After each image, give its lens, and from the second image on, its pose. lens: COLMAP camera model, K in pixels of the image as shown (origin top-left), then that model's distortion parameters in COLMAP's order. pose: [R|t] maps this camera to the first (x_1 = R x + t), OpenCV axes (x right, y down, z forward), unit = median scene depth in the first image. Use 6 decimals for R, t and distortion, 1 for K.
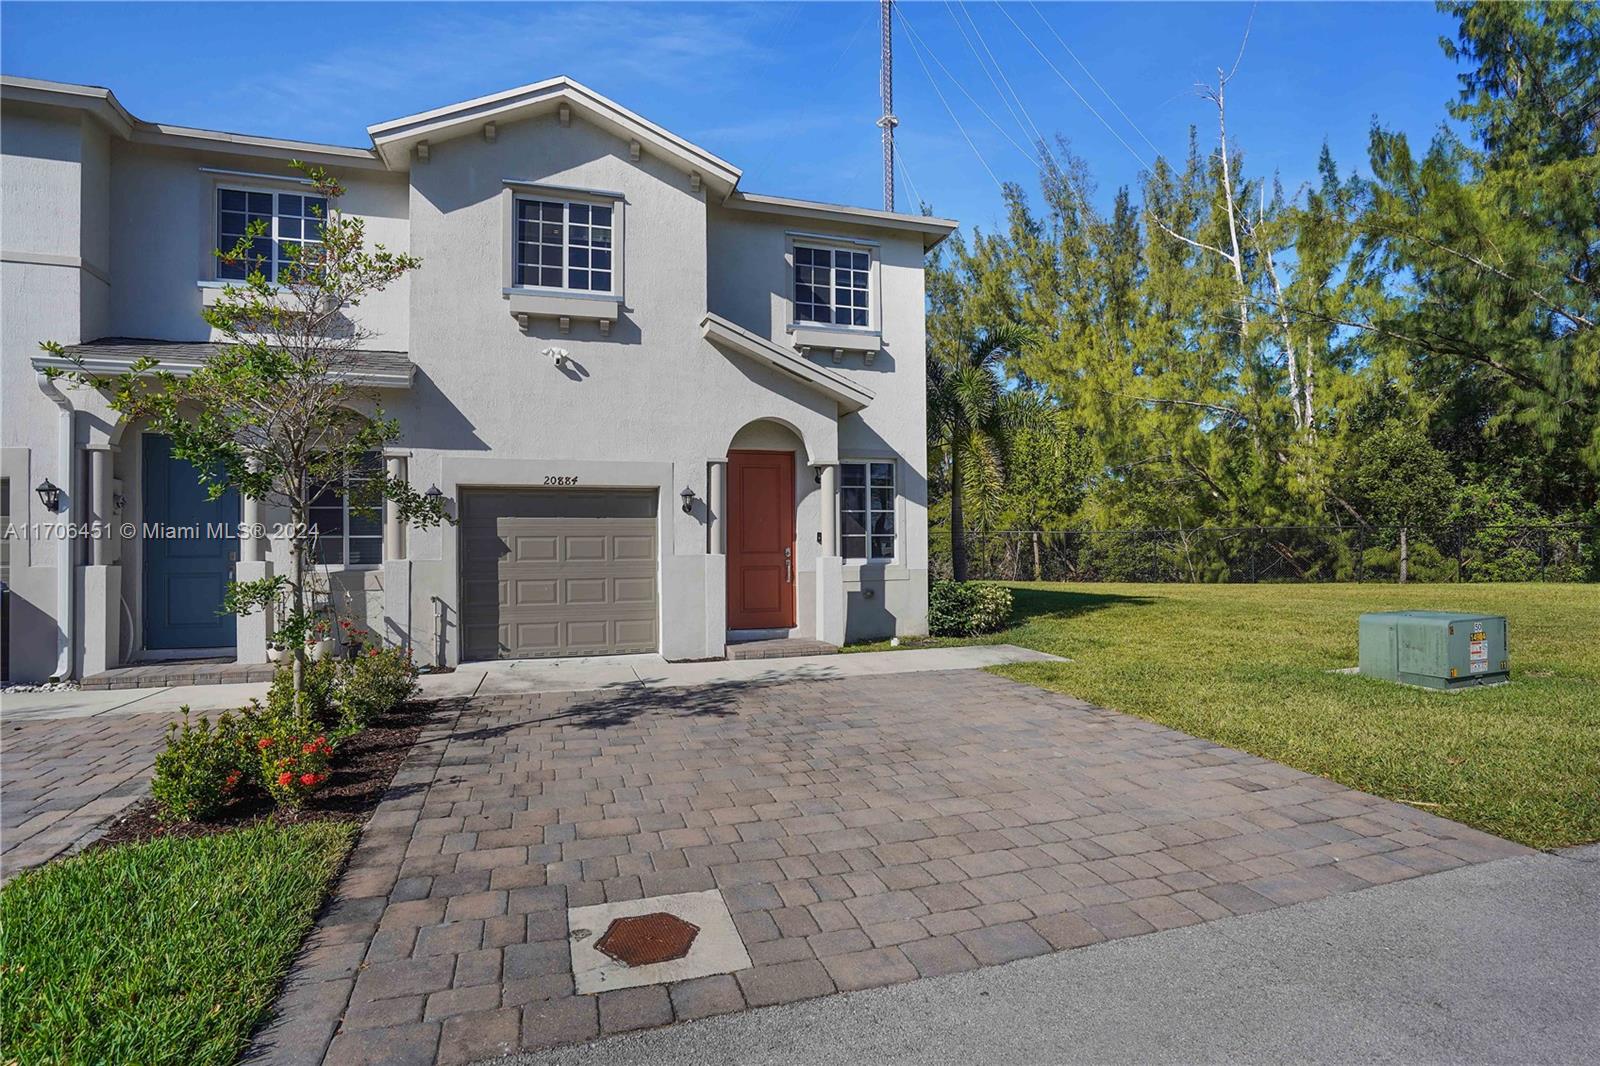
lens RADIAL K [[829.1, 0, 801.7], [0, 829.1, 540.2], [0, 0, 1]] dist [-0.060818, 0.040897]
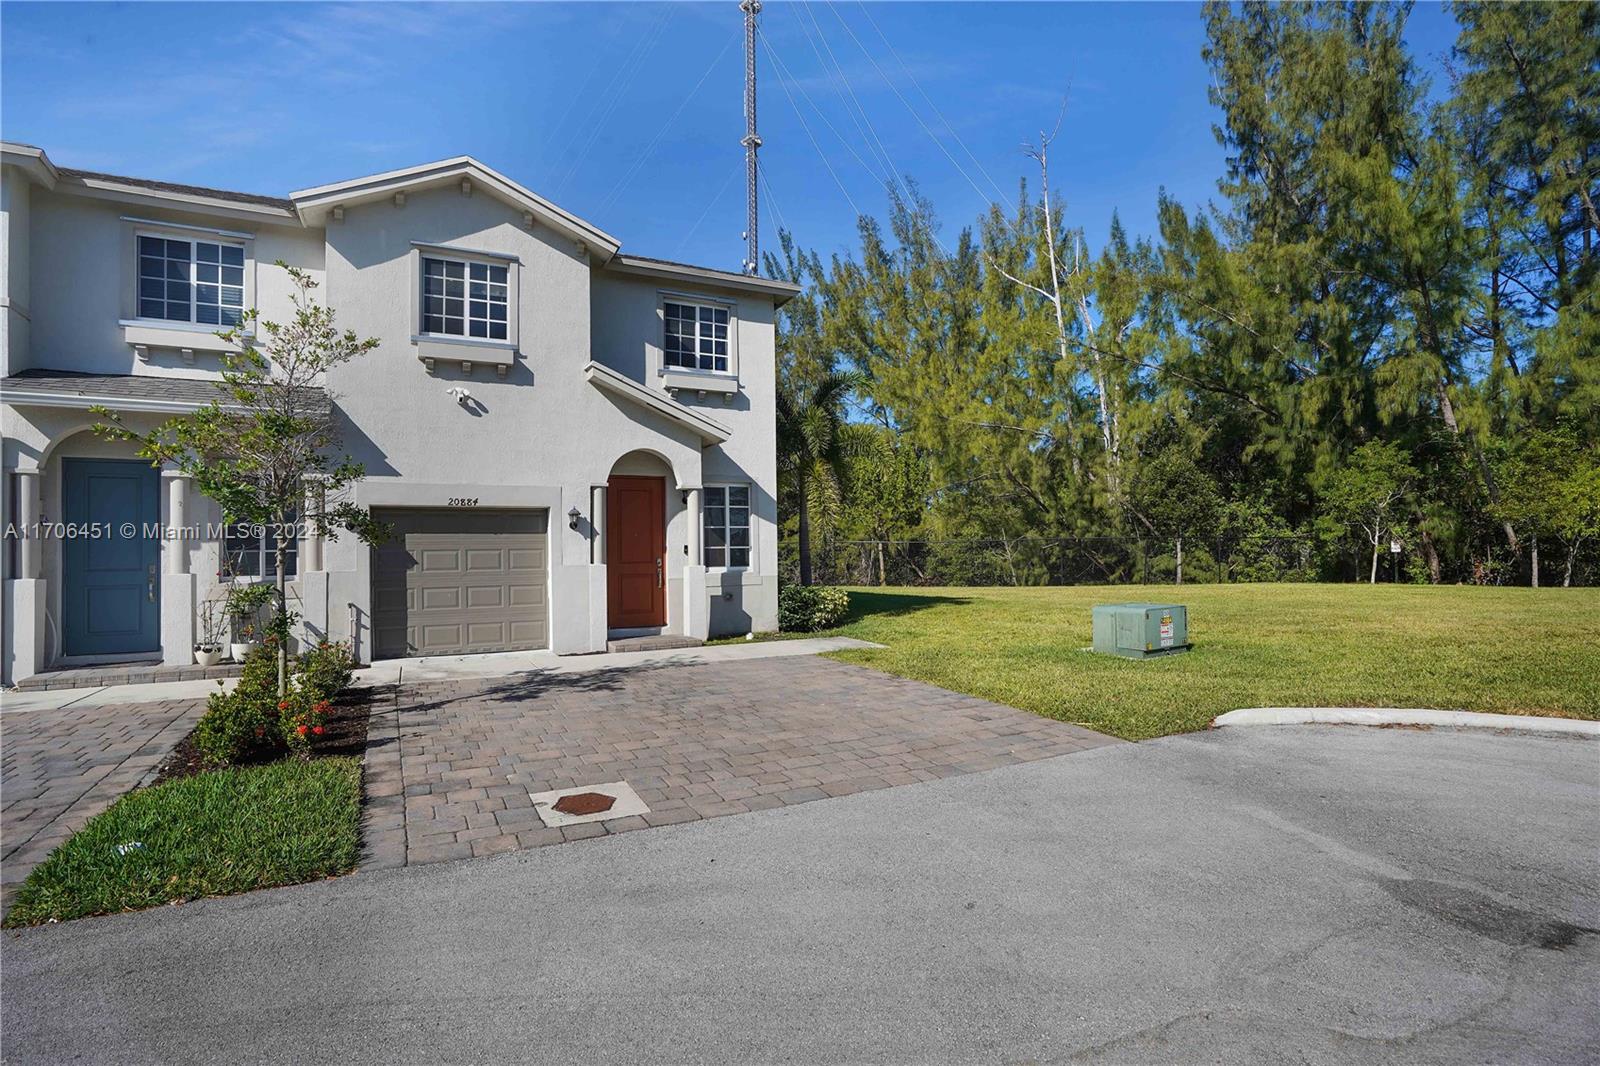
lens RADIAL K [[829.1, 0, 801.7], [0, 829.1, 540.2], [0, 0, 1]] dist [-0.060818, 0.040897]
pose [[0.986731, -0.002003, 0.162350, -0.008337], [0.003600, 0.999948, -0.009543, -0.005397], [-0.162322, 0.010001, 0.986687, -0.207954]]
